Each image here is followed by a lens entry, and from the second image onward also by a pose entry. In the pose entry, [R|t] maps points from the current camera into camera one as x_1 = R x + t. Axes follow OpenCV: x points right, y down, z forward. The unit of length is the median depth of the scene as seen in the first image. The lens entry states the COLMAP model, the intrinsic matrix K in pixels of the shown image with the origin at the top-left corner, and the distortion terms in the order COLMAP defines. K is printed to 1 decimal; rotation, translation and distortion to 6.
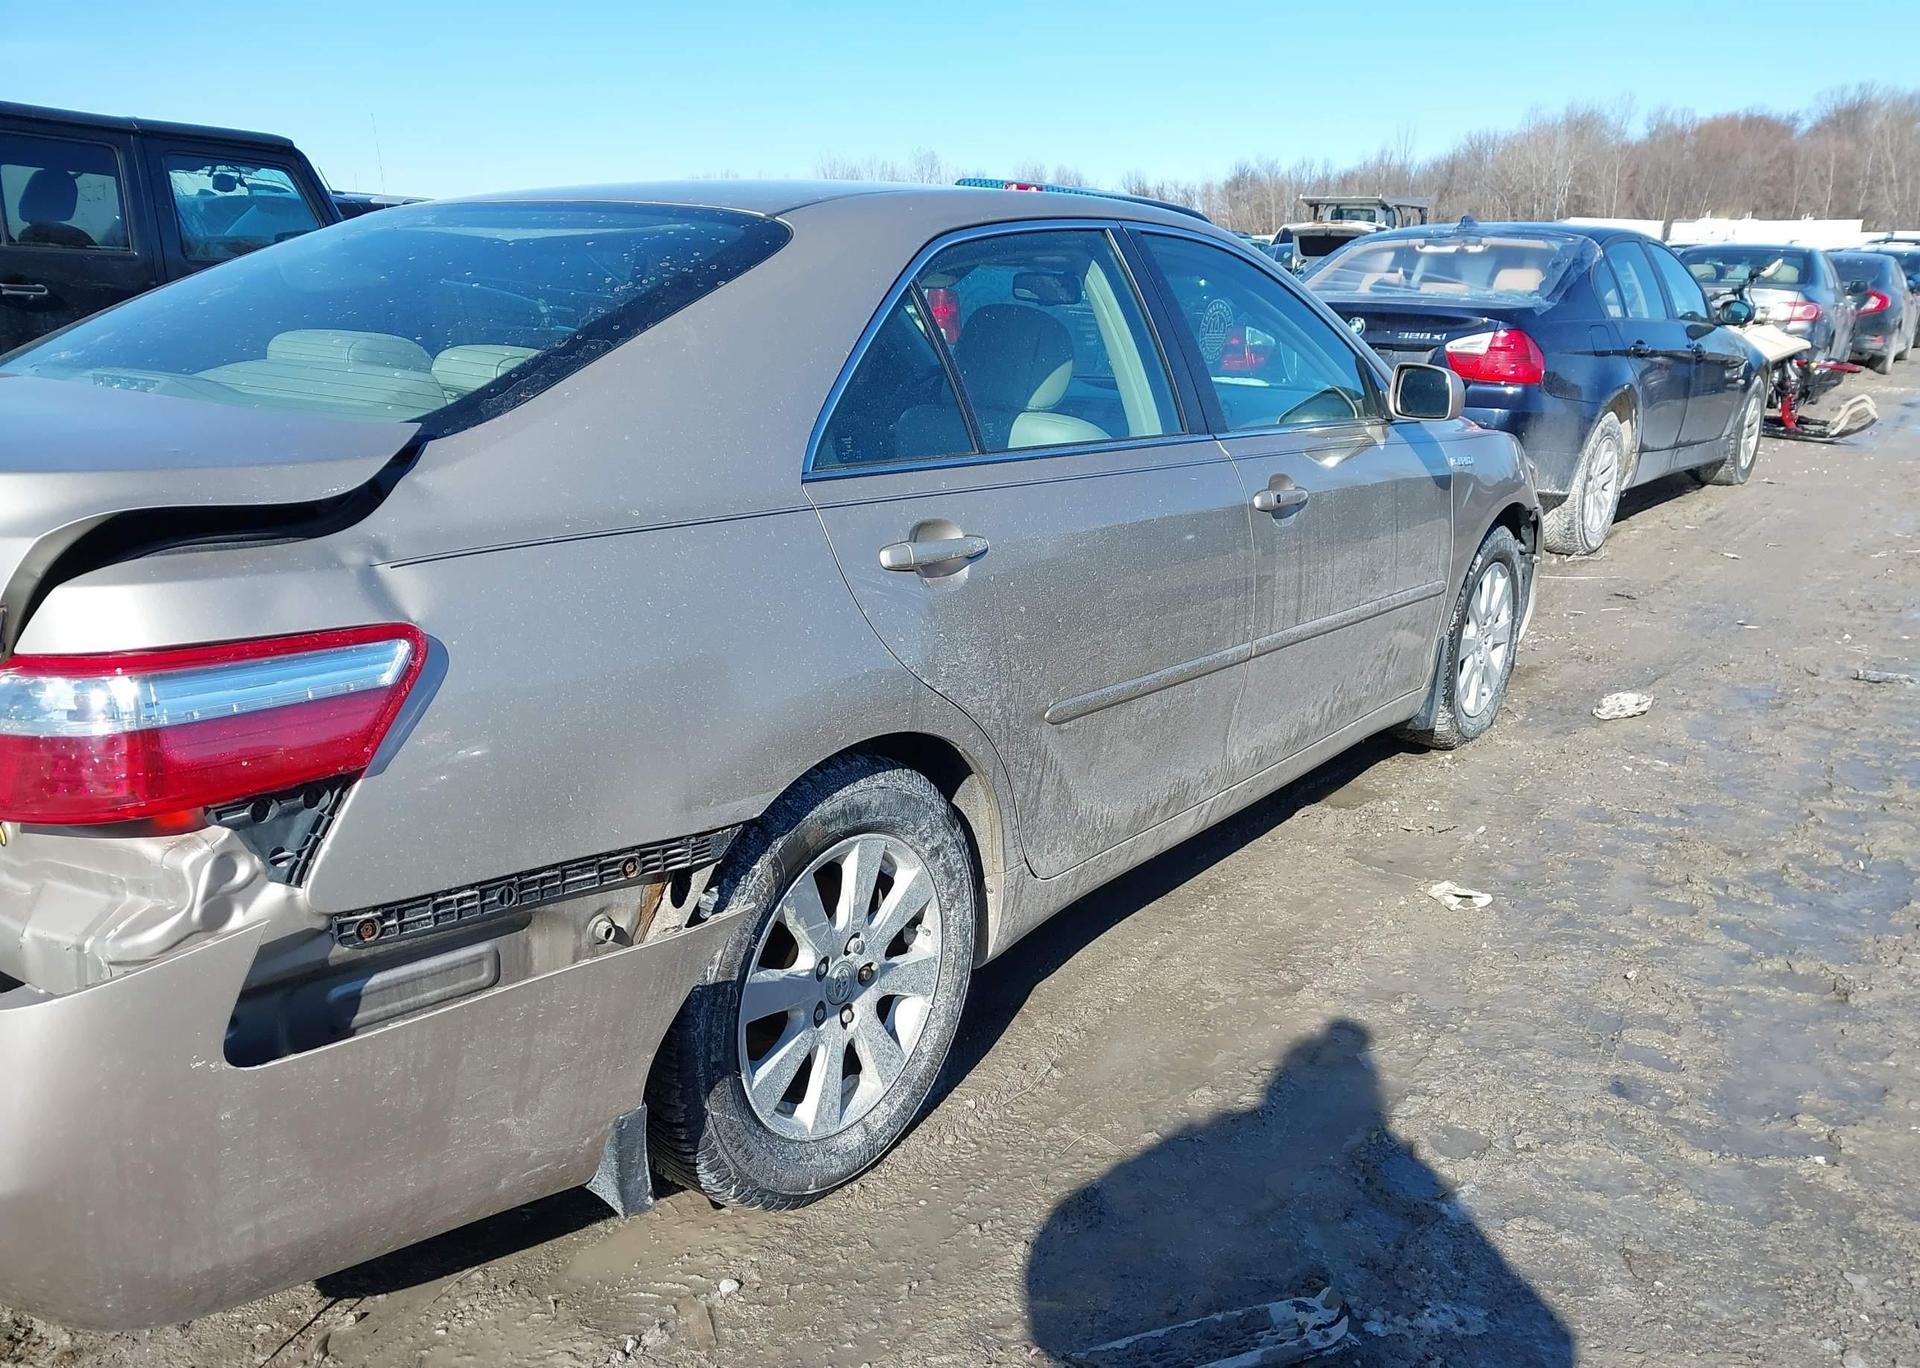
lens RADIAL K [[1409.1, 0, 910.7], [0, 1409.1, 708.0], [0, 0, 1]] dist [0.029918, -0.025564]
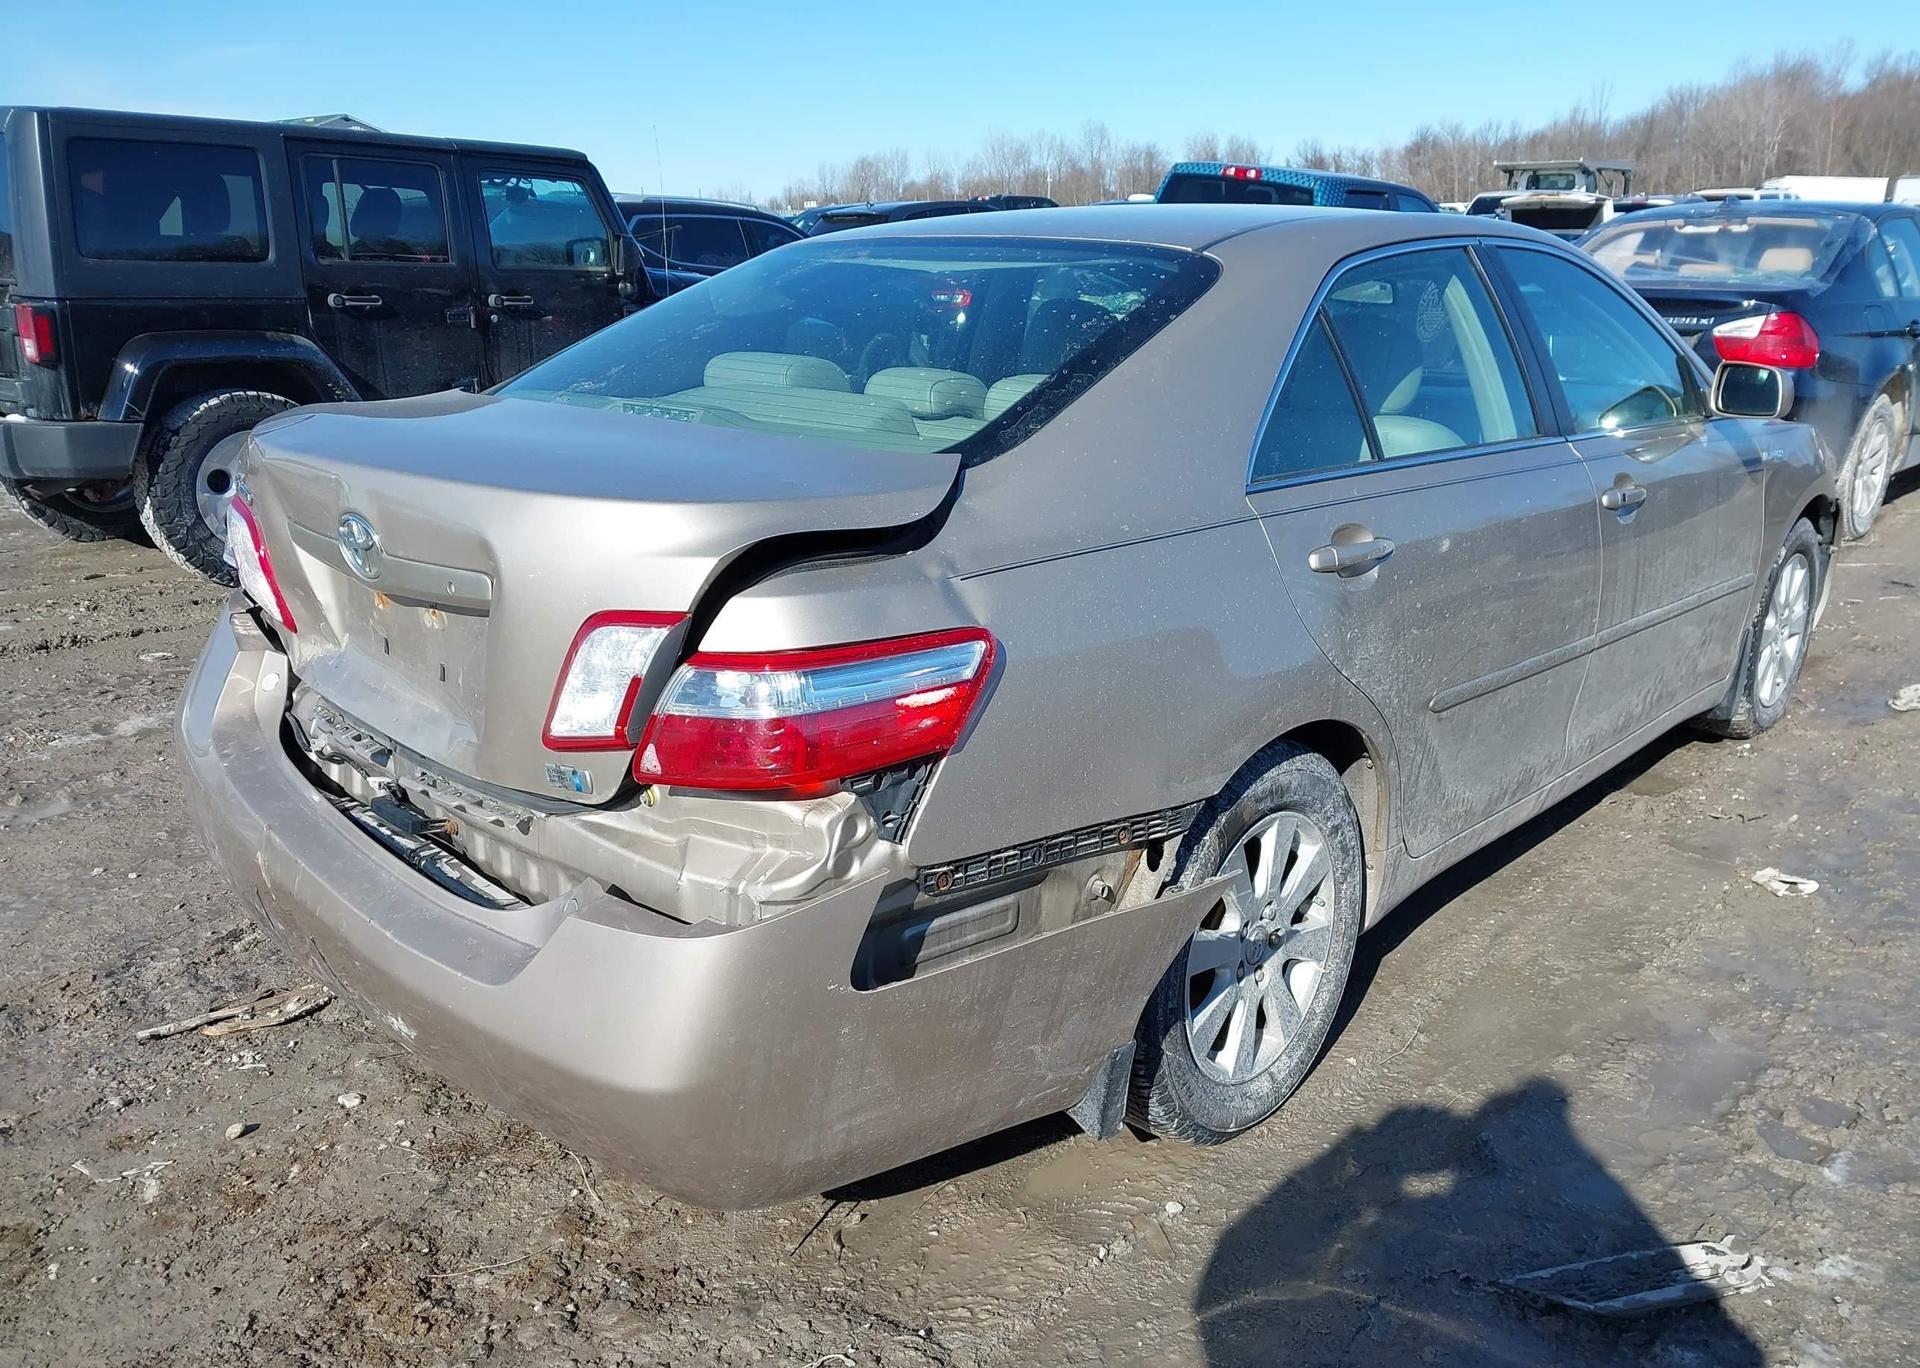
lens RADIAL K [[1409.1, 0, 950.5], [0, 1409.1, 699.0], [0, 0, 1]] dist [0.029918, -0.025564]
pose [[0.995464, 0.009984, -0.094615, -0.181895], [-0.009241, 0.999923, 0.008284, -0.005000], [0.094691, -0.007372, 0.995479, -0.124006]]
